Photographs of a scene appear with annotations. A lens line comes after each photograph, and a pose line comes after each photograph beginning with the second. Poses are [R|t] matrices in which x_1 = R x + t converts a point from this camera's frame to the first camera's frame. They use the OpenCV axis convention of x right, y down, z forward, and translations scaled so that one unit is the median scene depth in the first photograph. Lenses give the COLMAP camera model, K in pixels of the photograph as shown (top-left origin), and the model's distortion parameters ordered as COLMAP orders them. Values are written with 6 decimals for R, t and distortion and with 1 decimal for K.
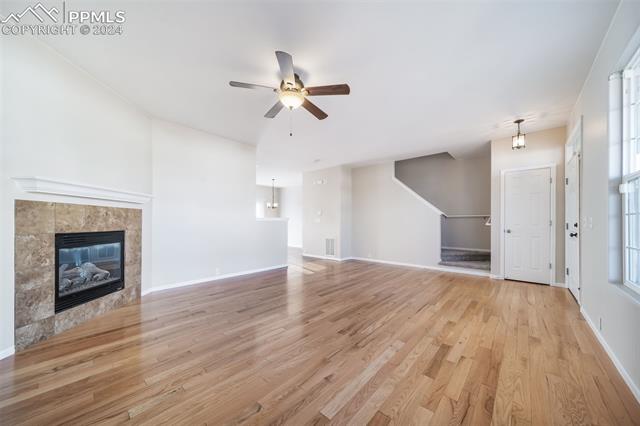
lens RADIAL K [[225.9, 0, 316.4], [0, 225.9, 224.4], [0, 0, 1]] dist [0.001726, 0.000045]
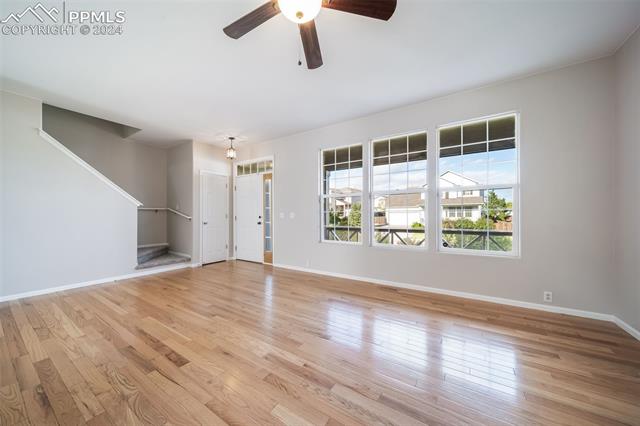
lens RADIAL K [[225.9, 0, 319.2], [0, 225.9, 212.2], [0, 0, 1]] dist [0.001726, 0.000045]
pose [[-0.165199, 0.014830, 0.986149, -0.445413], [0.006765, 0.999880, -0.013903, -0.006051], [-0.986237, 0.004374, -0.165280, 0.668570]]
